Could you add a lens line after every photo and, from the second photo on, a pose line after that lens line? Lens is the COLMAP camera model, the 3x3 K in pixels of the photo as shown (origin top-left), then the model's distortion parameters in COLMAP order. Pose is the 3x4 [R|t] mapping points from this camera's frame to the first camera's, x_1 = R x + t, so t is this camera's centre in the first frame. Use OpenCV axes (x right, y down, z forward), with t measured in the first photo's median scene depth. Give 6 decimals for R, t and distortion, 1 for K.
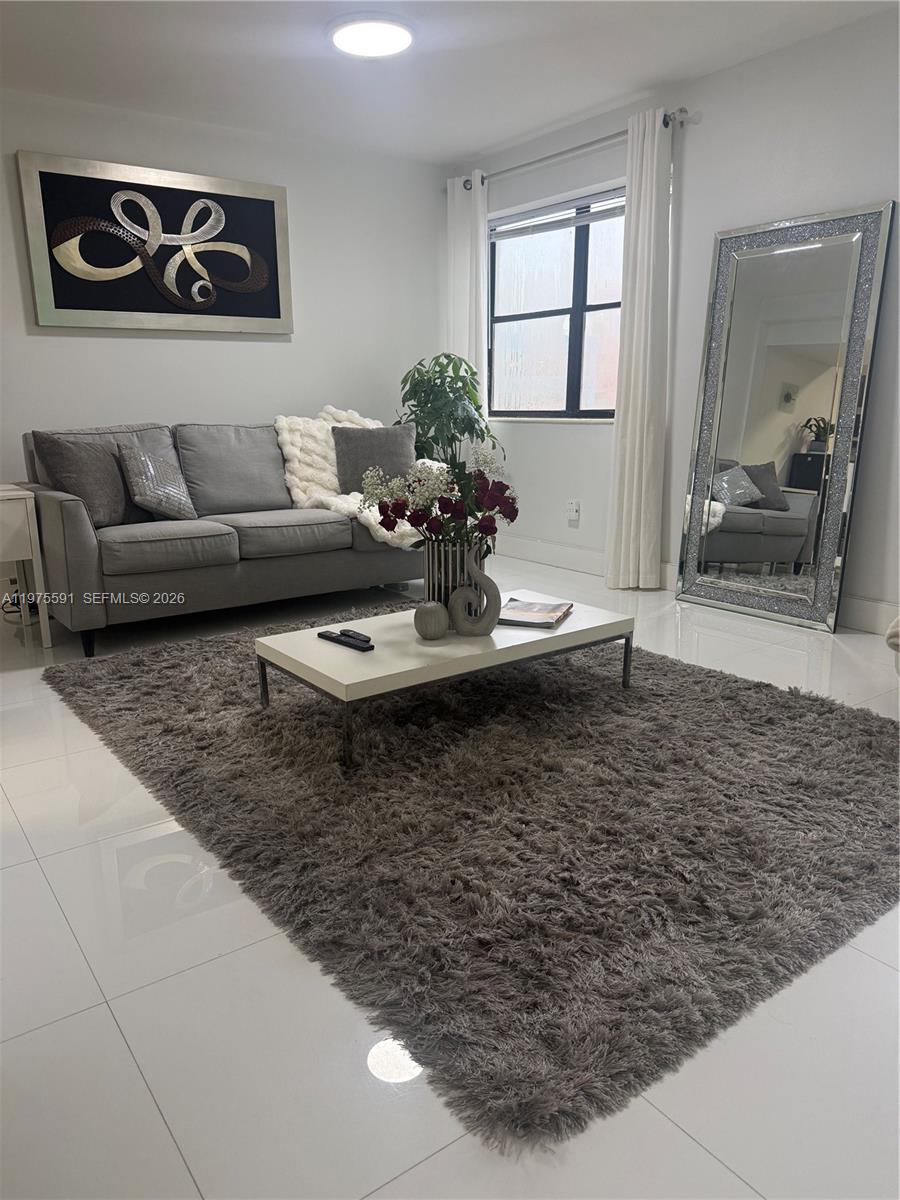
lens RADIAL K [[832.8, 0, 449.3], [0, 832.8, 606.4], [0, 0, 1]] dist [0.165234, -0.301483]
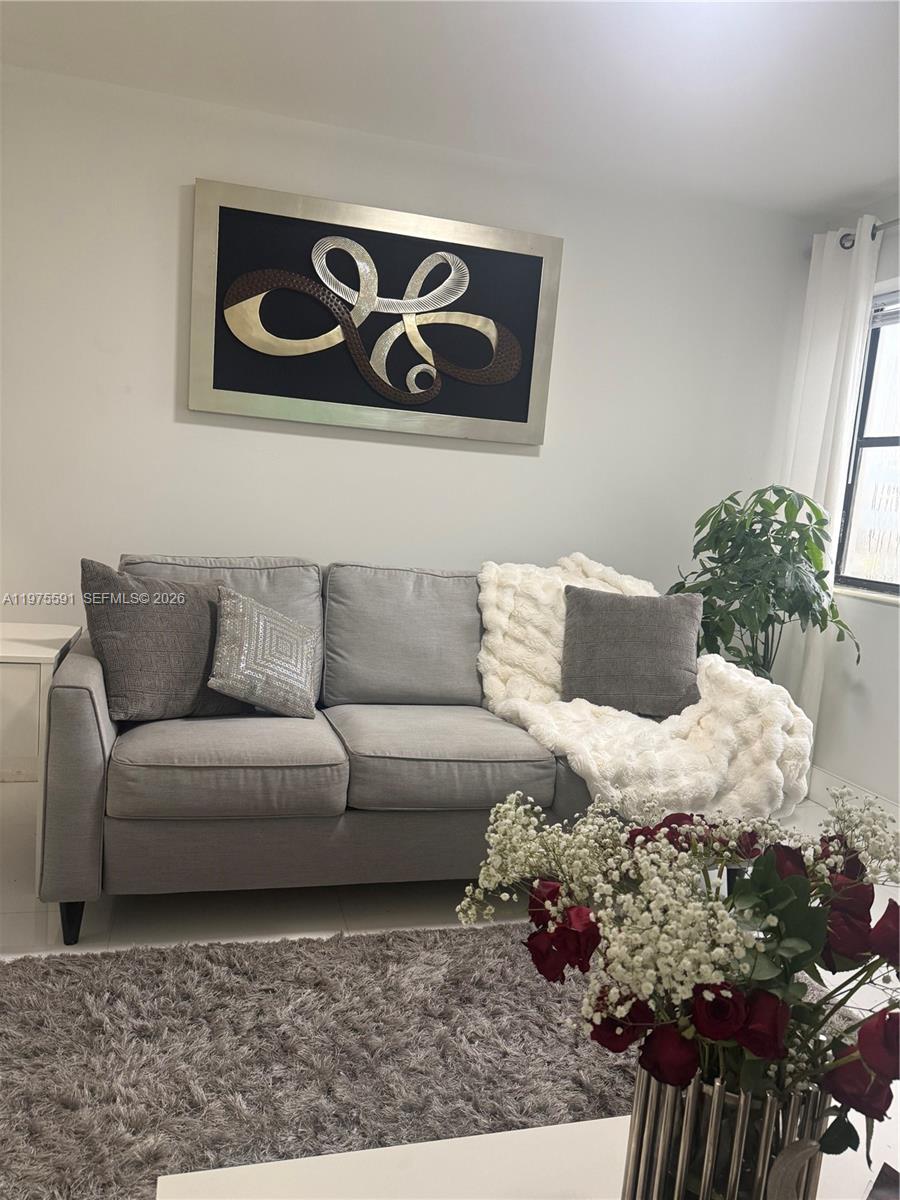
lens RADIAL K [[832.8, 0, 449.3], [0, 832.8, 606.4], [0, 0, 1]] dist [0.165234, -0.301483]
pose [[0.930690, 0.131296, -0.341436, -0.004020], [-0.172348, 0.980666, -0.092682, -0.124432], [0.322666, 0.145104, 0.935324, 0.381930]]
